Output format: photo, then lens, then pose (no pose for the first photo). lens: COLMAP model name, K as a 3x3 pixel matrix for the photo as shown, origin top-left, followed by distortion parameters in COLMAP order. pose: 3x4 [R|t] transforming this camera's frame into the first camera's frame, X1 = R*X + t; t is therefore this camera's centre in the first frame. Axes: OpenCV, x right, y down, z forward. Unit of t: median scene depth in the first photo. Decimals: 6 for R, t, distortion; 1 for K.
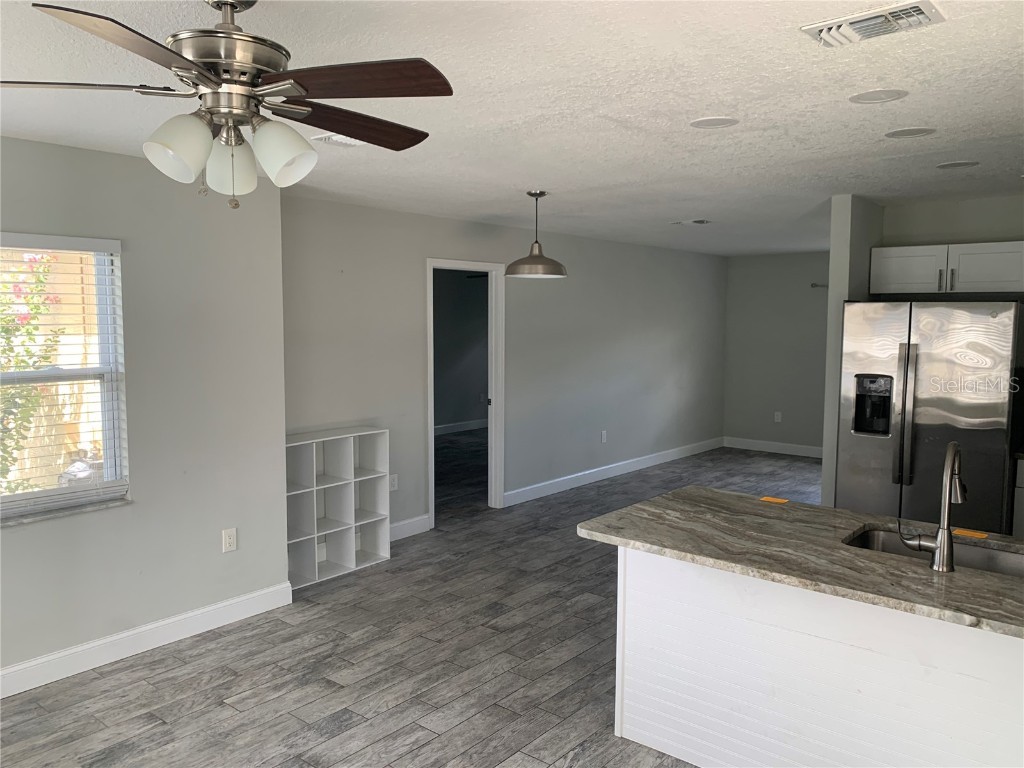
lens RADIAL K [[772.9, 0, 530.9], [0, 772.9, 379.5], [0, 0, 1]] dist [-0.003345, -0.004103]
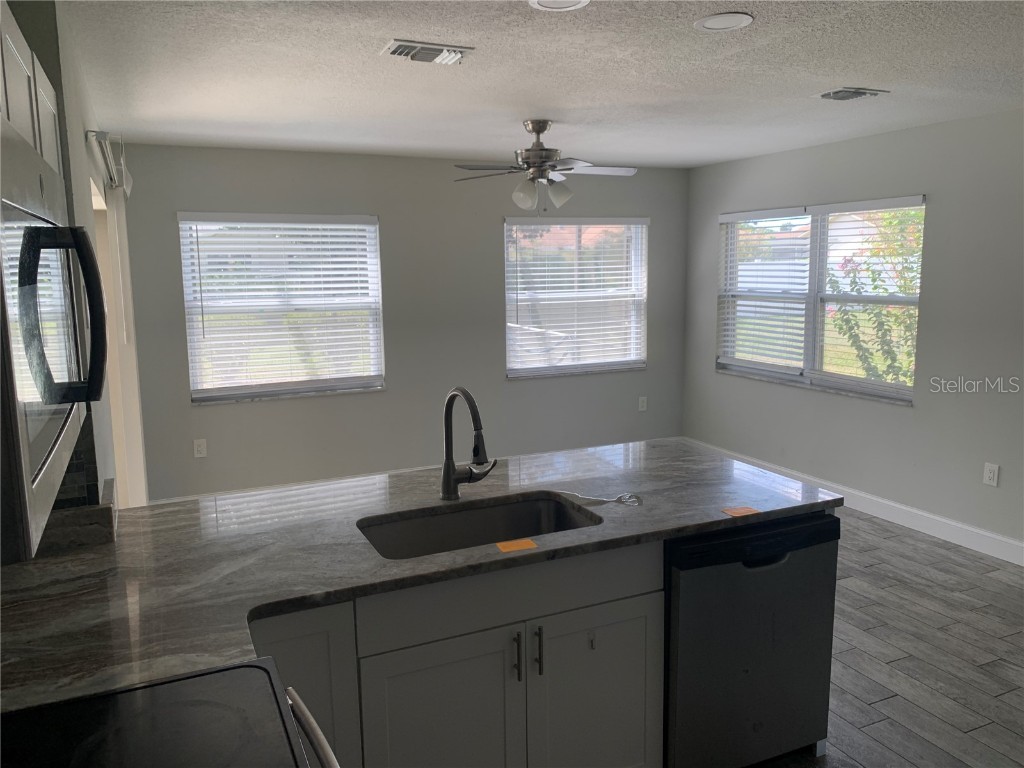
lens RADIAL K [[781.2, 0, 507.1], [0, 781.2, 368.8], [0, 0, 1]] dist [0.049099, -0.059477]
pose [[-0.452172, 0.117870, -0.884108, 0.906458], [-0.064052, 0.984379, 0.163998, -0.068859], [0.889628, 0.130784, -0.437559, 0.966150]]
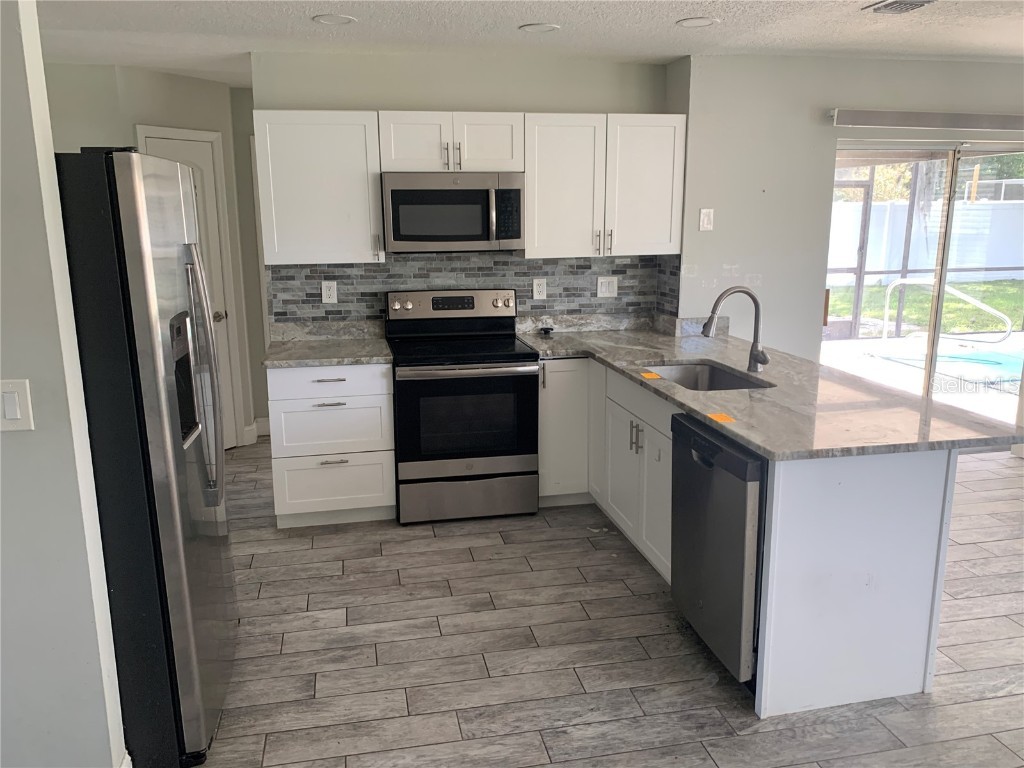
lens RADIAL K [[786.8, 0, 509.6], [0, 786.8, 379.6], [0, 0, 1]] dist [0.049097, -0.057075]
pose [[-0.768654, -0.138610, 0.624466, -0.027594], [0.052001, 0.959468, 0.276977, -0.110404], [-0.637548, 0.245372, -0.730291, 1.520569]]
